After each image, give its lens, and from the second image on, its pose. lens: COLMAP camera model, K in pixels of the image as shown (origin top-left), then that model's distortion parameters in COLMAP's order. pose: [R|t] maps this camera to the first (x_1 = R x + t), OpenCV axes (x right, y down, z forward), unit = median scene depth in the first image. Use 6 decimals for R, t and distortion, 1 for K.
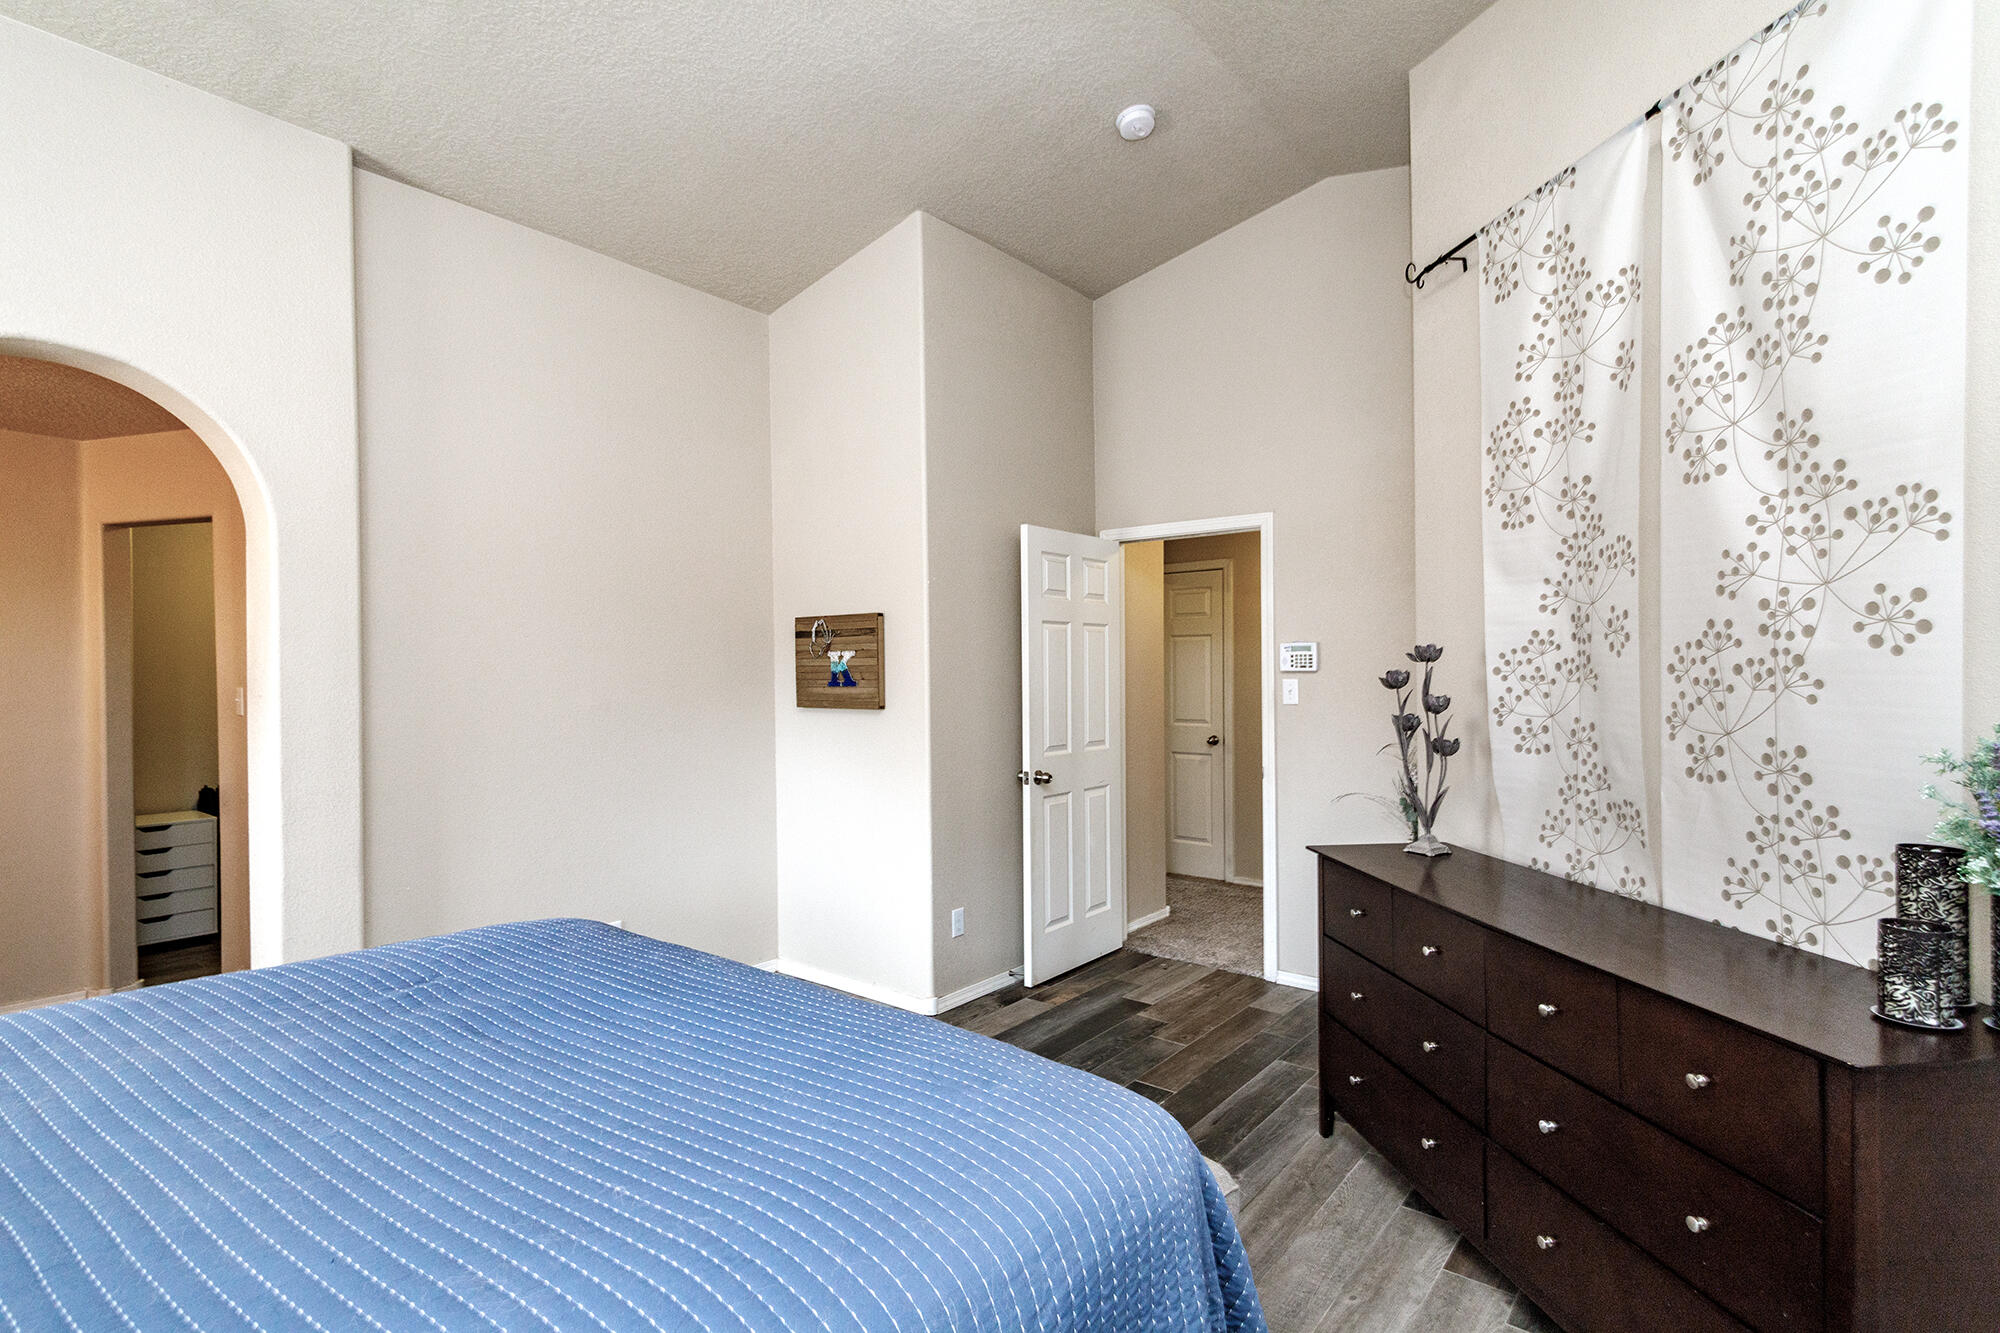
lens RADIAL K [[972.8, 0, 1043.2], [0, 972.8, 669.1], [0, 0, 1]] dist [0.016365, -0.000363]
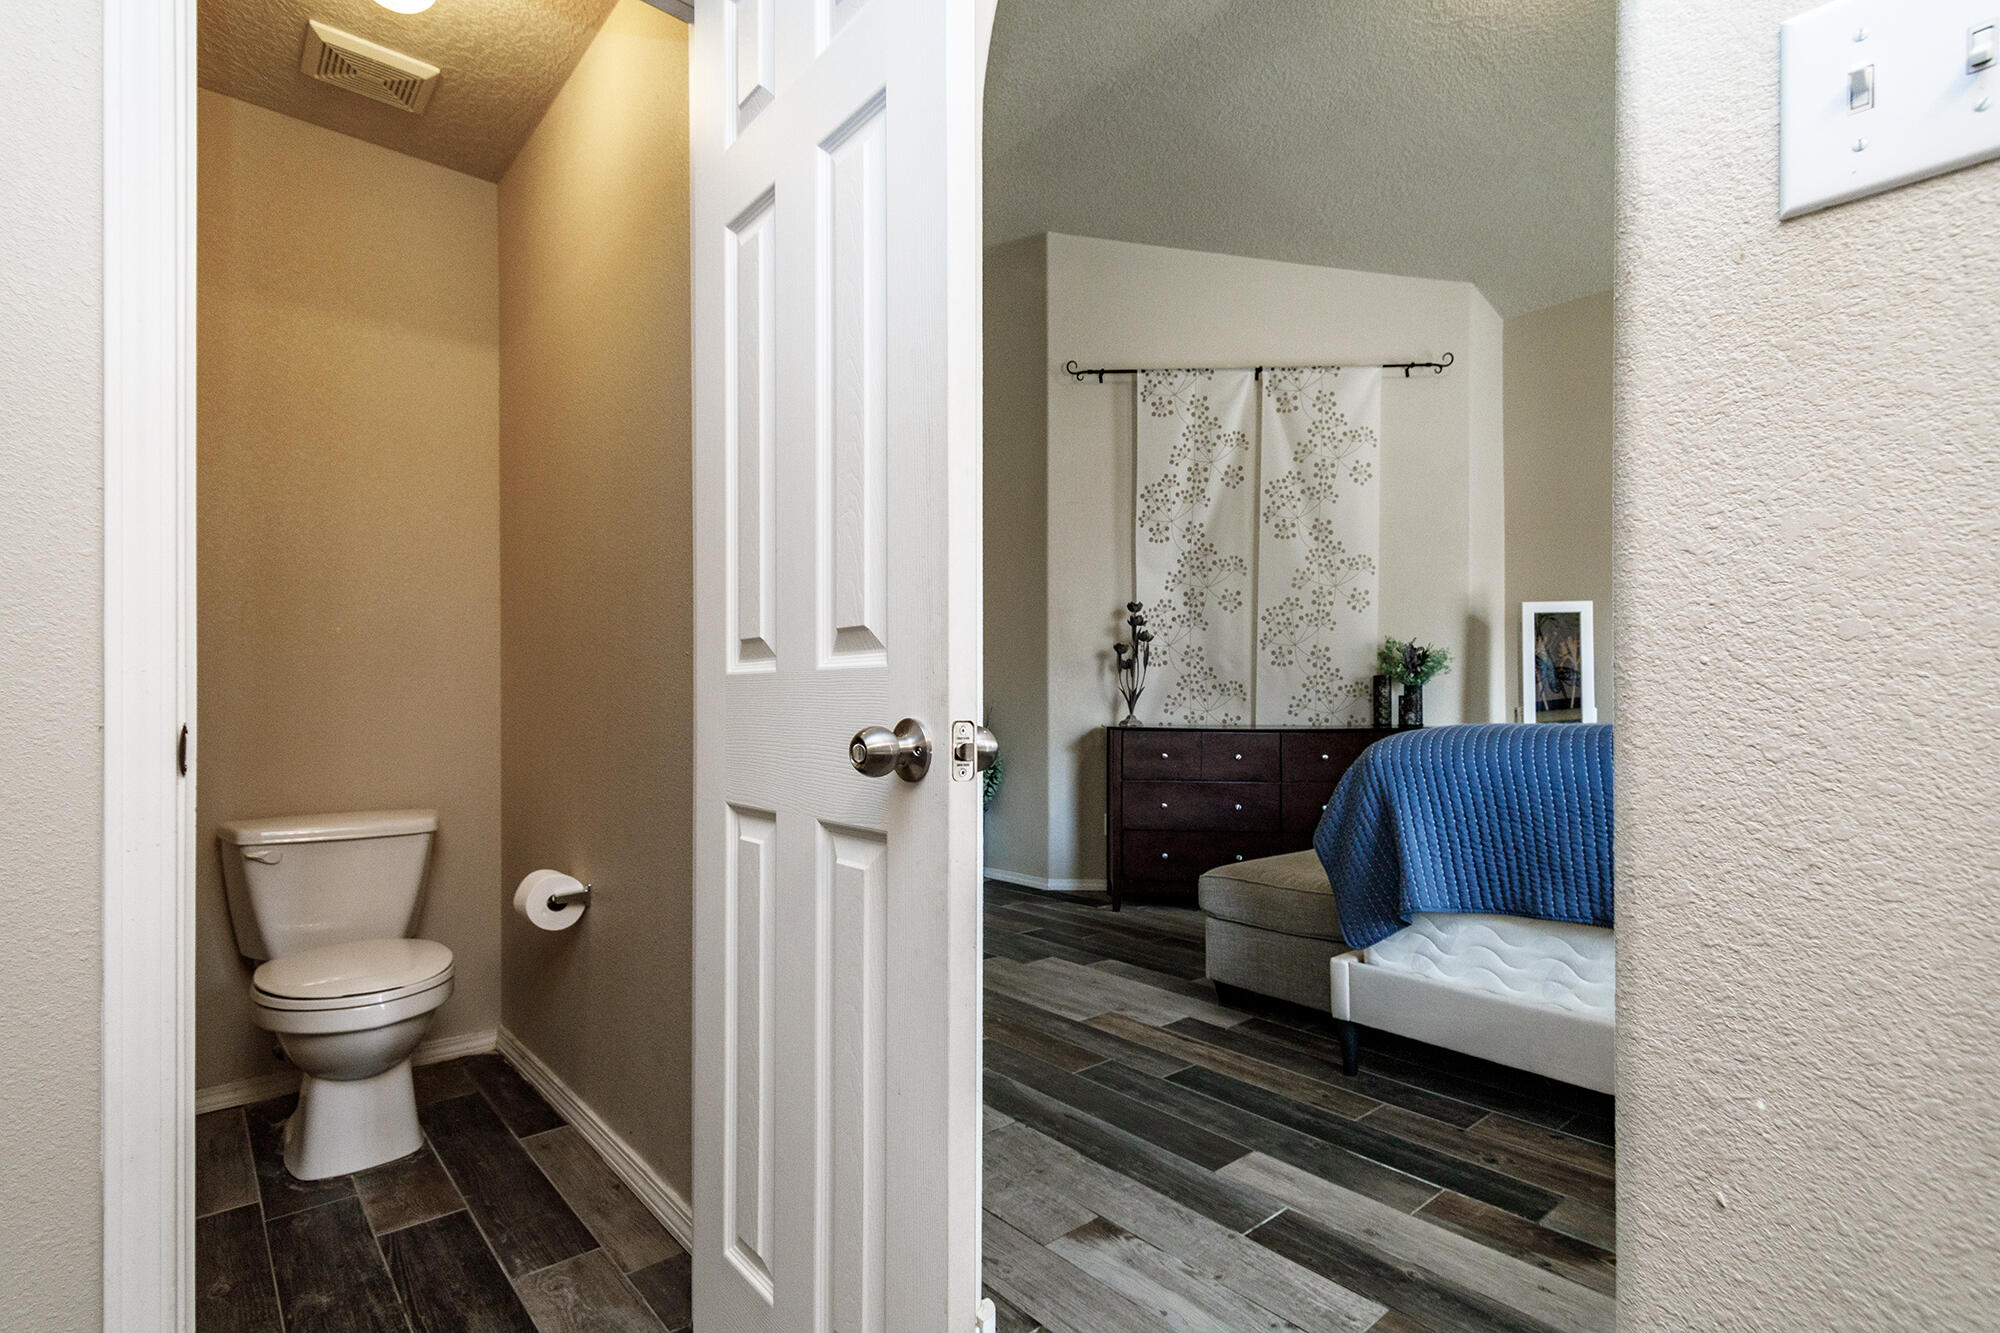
lens RADIAL K [[956.7, 0, 1009.1], [0, 956.7, 696.2], [0, 0, 1]] dist [0.021559, 0.000120]
pose [[0.193337, 0.010579, 0.981075, -1.719804], [0.006860, 0.999903, -0.012134, 0.211725], [-0.981108, 0.009076, 0.193246, 1.204763]]
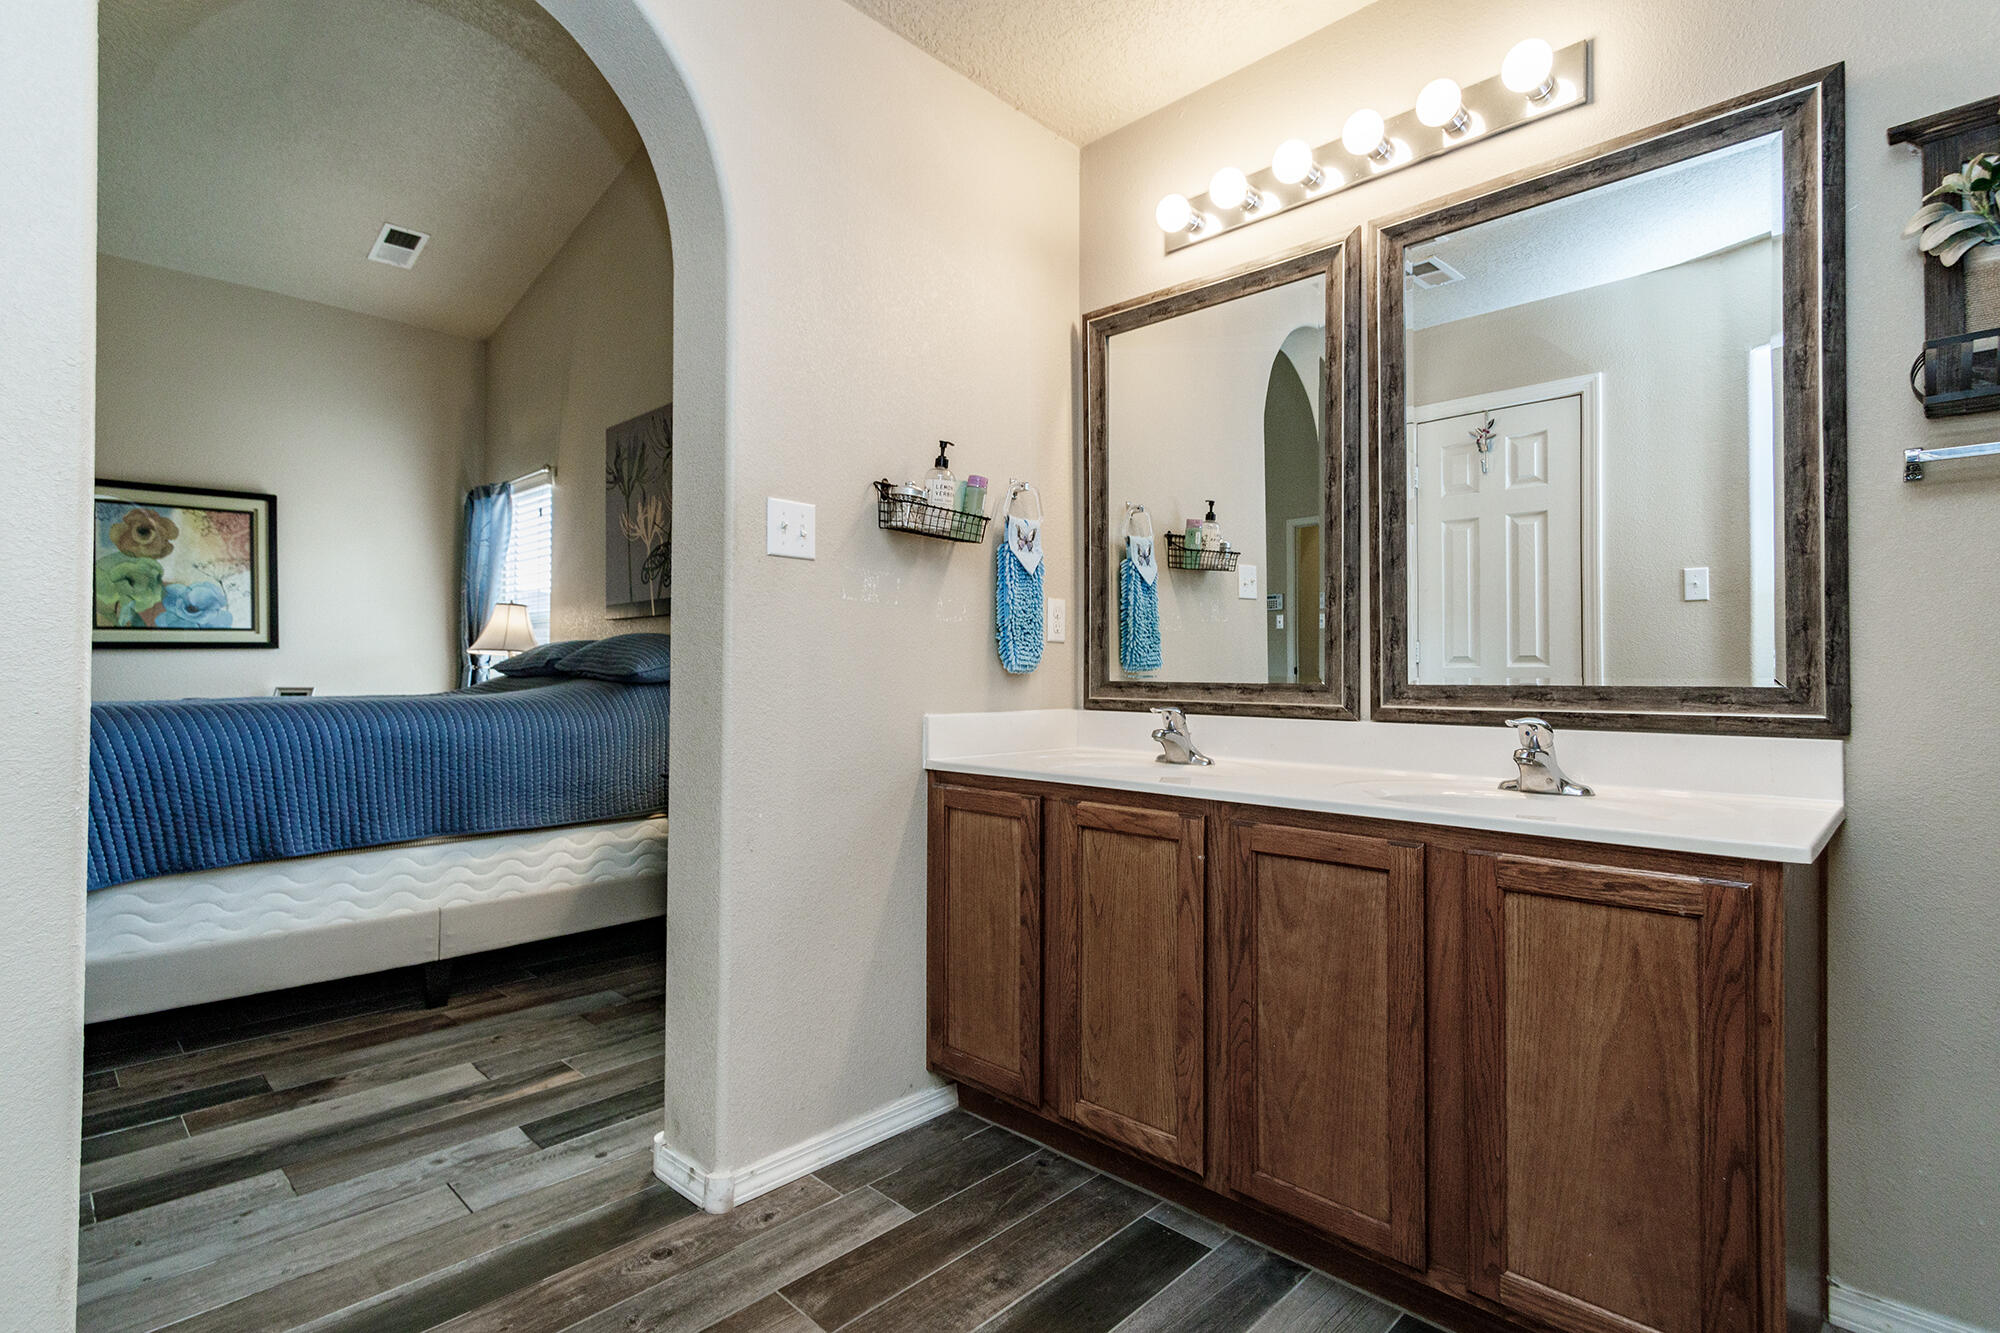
lens RADIAL K [[962.1, 0, 1000.0], [0, 962.1, 666.5], [0, 0, 1]] dist [-0.004332, -0.000759]
pose [[-0.993518, -0.000338, 0.113671, -1.730481], [-0.000894, 0.999988, -0.004845, 0.190609], [-0.113668, -0.004915, -0.993507, 1.921484]]
